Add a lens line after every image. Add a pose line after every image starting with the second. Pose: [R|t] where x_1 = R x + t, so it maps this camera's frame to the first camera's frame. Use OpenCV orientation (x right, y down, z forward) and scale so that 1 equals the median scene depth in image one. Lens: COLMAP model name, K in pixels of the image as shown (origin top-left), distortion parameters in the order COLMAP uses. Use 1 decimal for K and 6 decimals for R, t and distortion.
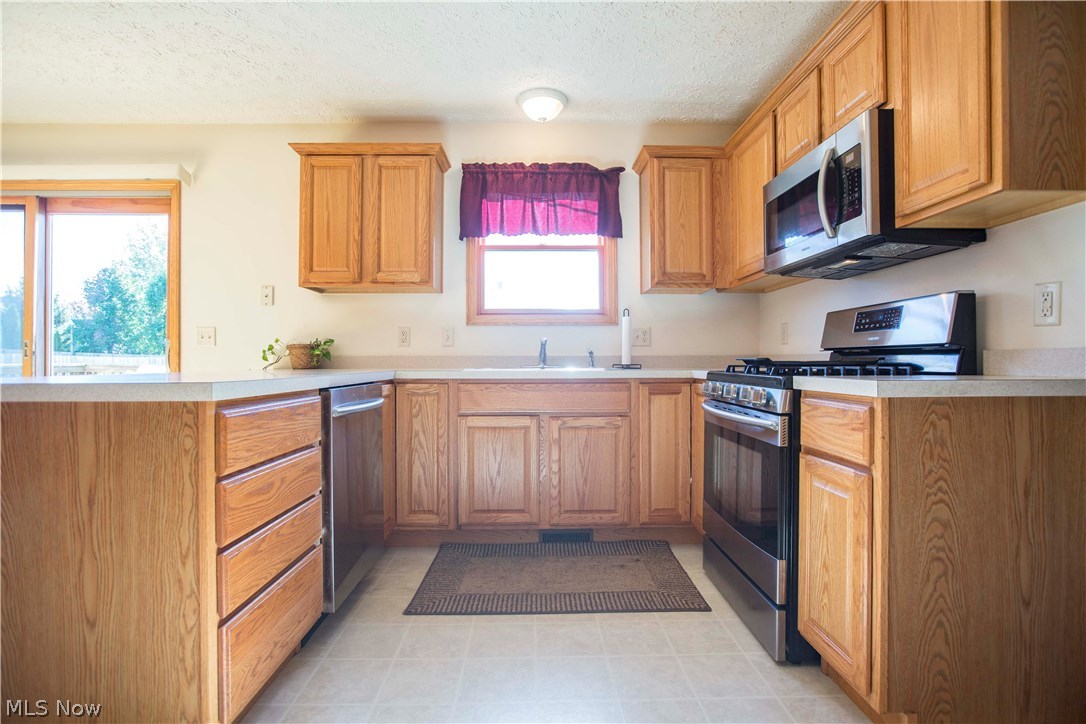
lens RADIAL K [[534.4, 0, 549.2], [0, 534.4, 365.6], [0, 0, 1]] dist [-0.052043, 0.024295]
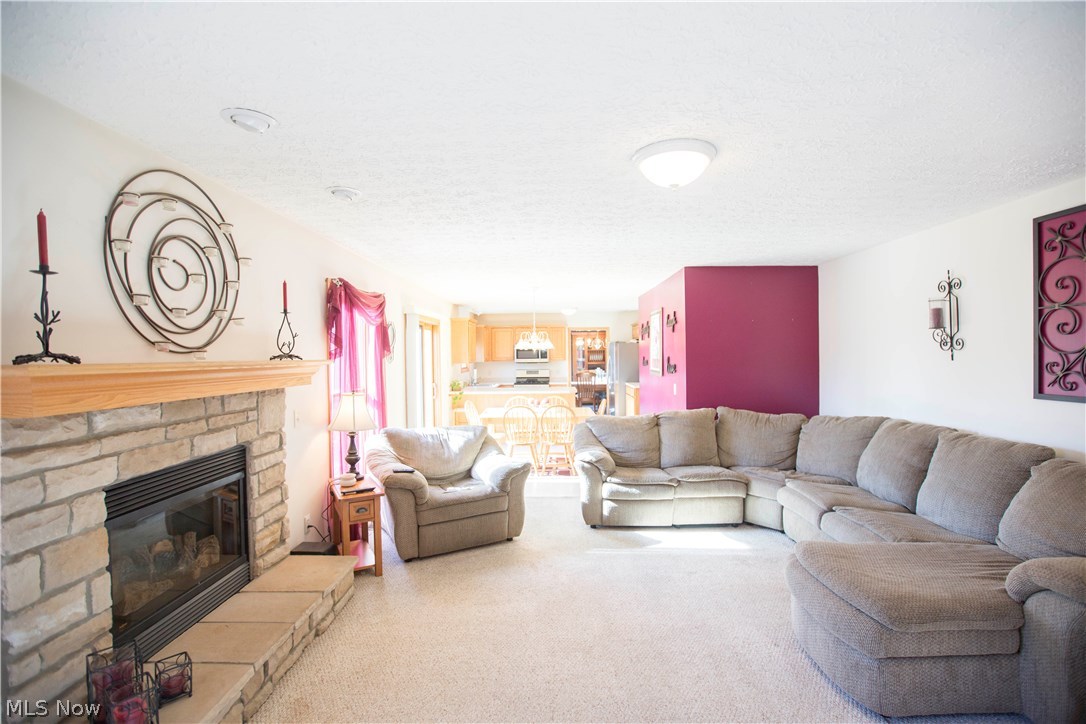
lens RADIAL K [[507.4, 0, 549.5], [0, 507.4, 363.5], [0, 0, 1]] dist [-0.047919, 0.026638]
pose [[0.032096, -0.018055, 0.999322, -3.422861], [0.021670, 0.999614, 0.017364, -0.191729], [-0.999250, 0.021098, 0.032475, 0.428498]]
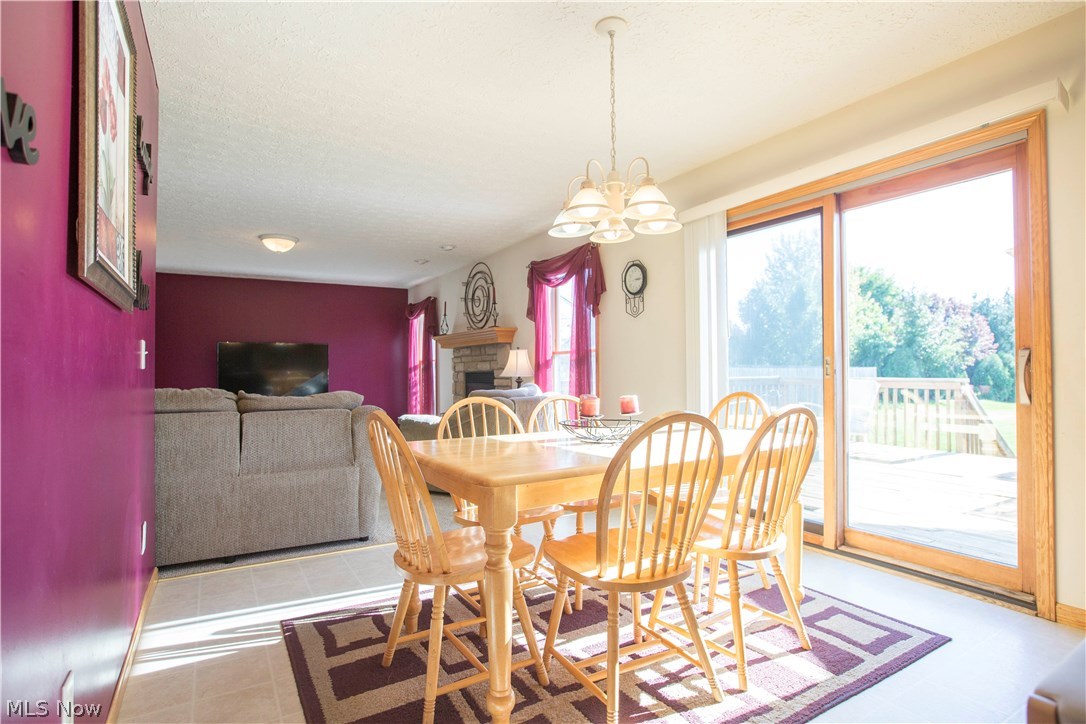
lens RADIAL K [[556.1, 0, 534.7], [0, 556.1, 360.9], [0, 0, 1]] dist [-0.057033, 0.029242]
pose [[0.483564, -0.020223, -0.875075, -0.460898], [-0.001759, 0.999709, -0.024076, -0.020164], [0.875307, 0.013181, 0.483387, 0.118870]]
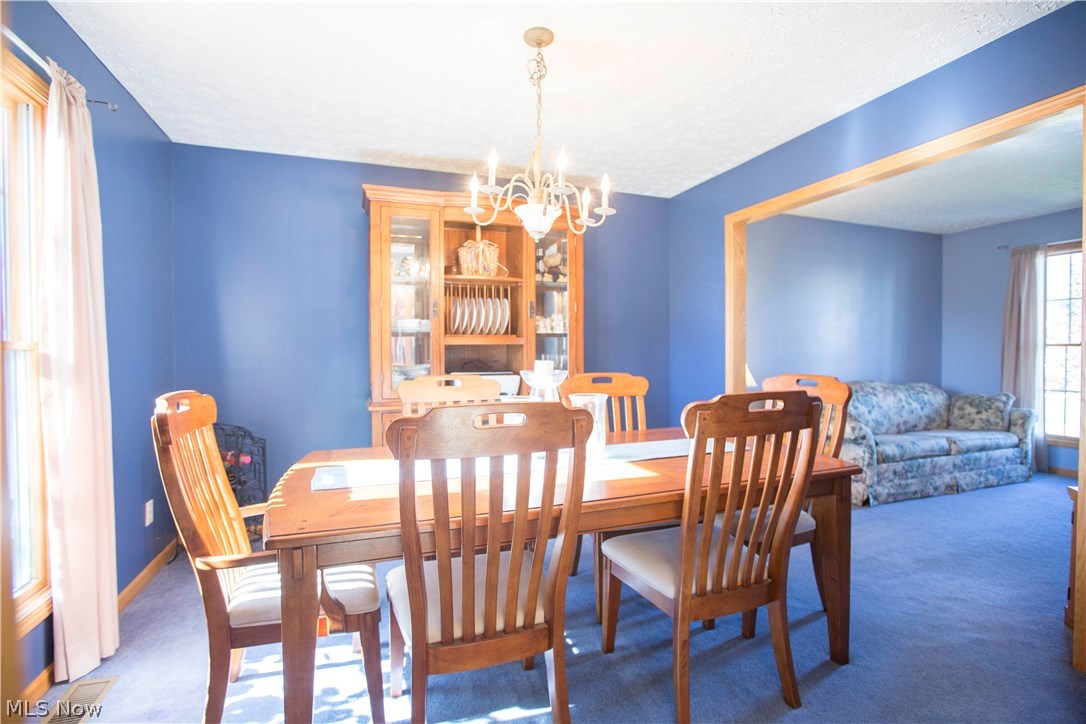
lens RADIAL K [[507.4, 0, 549.5], [0, 507.4, 363.5], [0, 0, 1]] dist [-0.047919, 0.026638]
pose [[-0.327383, -0.022088, 0.944634, 0.440487], [0.011757, 0.999554, 0.027446, -0.080157], [-0.944819, 0.020091, -0.326977, 0.358093]]
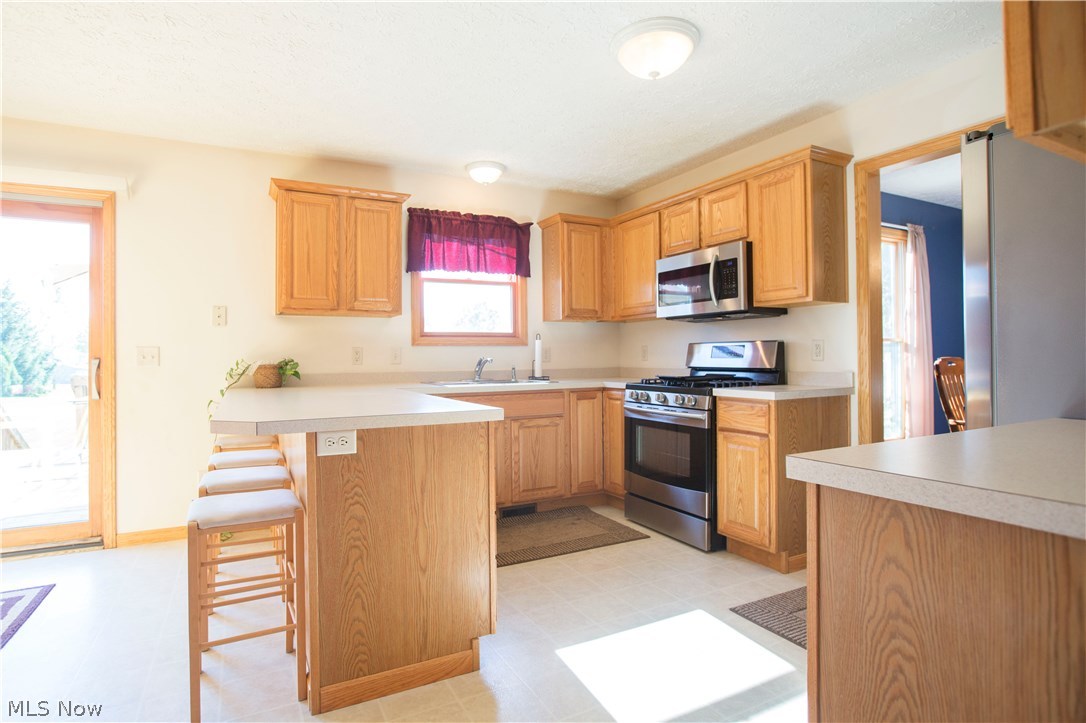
lens RADIAL K [[556.1, 0, 534.7], [0, 556.1, 360.4], [0, 0, 1]] dist [-0.057033, 0.029242]
pose [[0.900524, -0.009136, 0.434711, -0.486931], [0.010940, 0.999939, -0.001648, -0.042841], [-0.434669, 0.006240, 0.900569, -0.228502]]
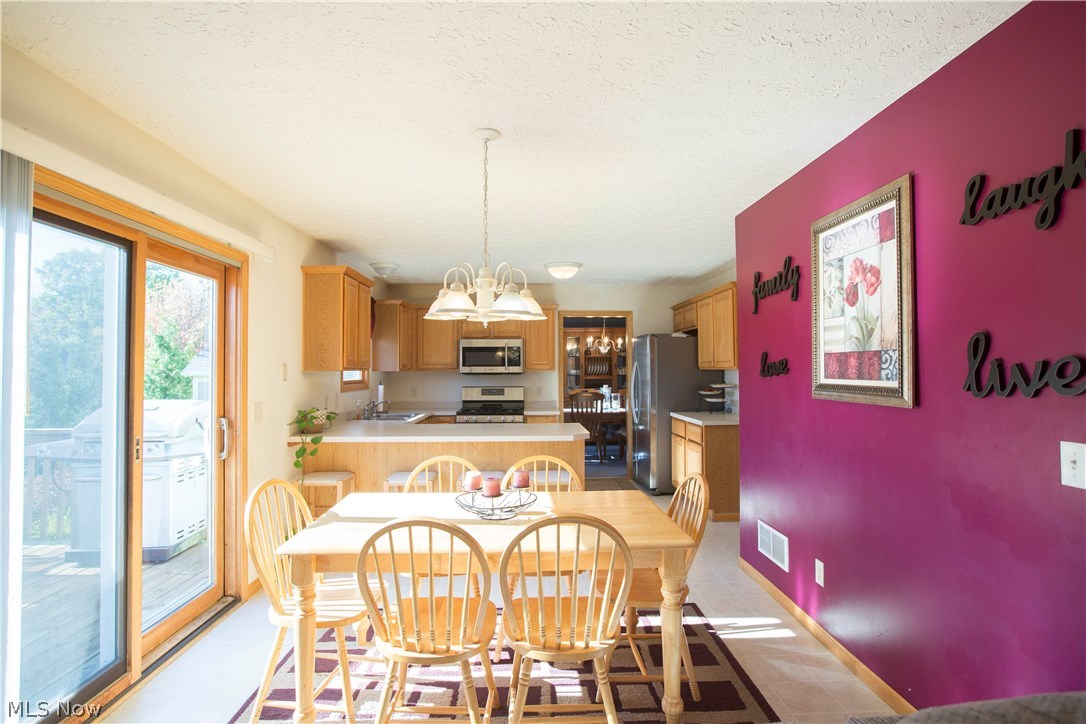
lens RADIAL K [[571.1, 0, 543.0], [0, 571.1, 362.0], [0, 0, 1]] dist [0.003083, 0.000746]
pose [[-0.005611, 0.018222, 0.999818, -1.944999], [0.015265, 0.999719, -0.018135, -0.137859], [-0.999868, 0.015160, -0.005887, 0.489755]]
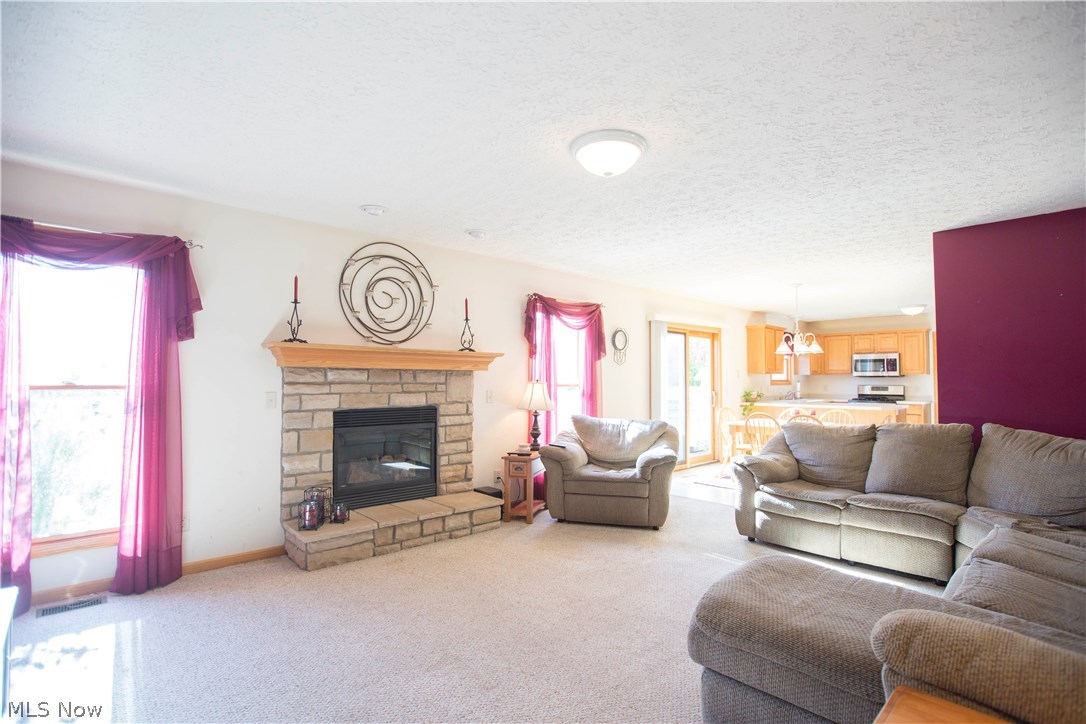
lens RADIAL K [[533.3, 0, 536.8], [0, 533.3, 357.5], [0, 0, 1]] dist [-0.066924, 0.031964]
pose [[0.750708, 0.031429, 0.659886, -3.302181], [0.002241, 0.998741, -0.050118, -0.095806], [-0.660630, 0.039103, 0.749693, -0.337099]]
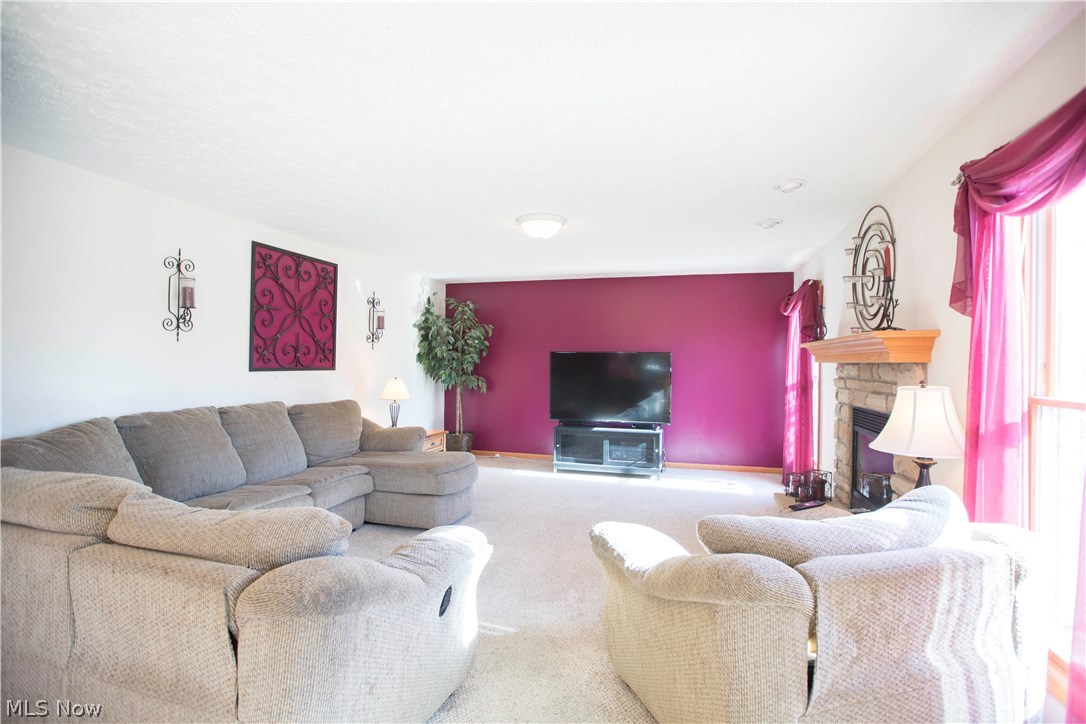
lens RADIAL K [[533.3, 0, 536.8], [0, 533.3, 357.5], [0, 0, 1]] dist [-0.066924, 0.031964]
pose [[-0.300919, -0.012729, -0.953565, -1.263943], [-0.018837, 0.999795, -0.007402, -0.125942], [0.953464, 0.015735, -0.301097, 0.671620]]
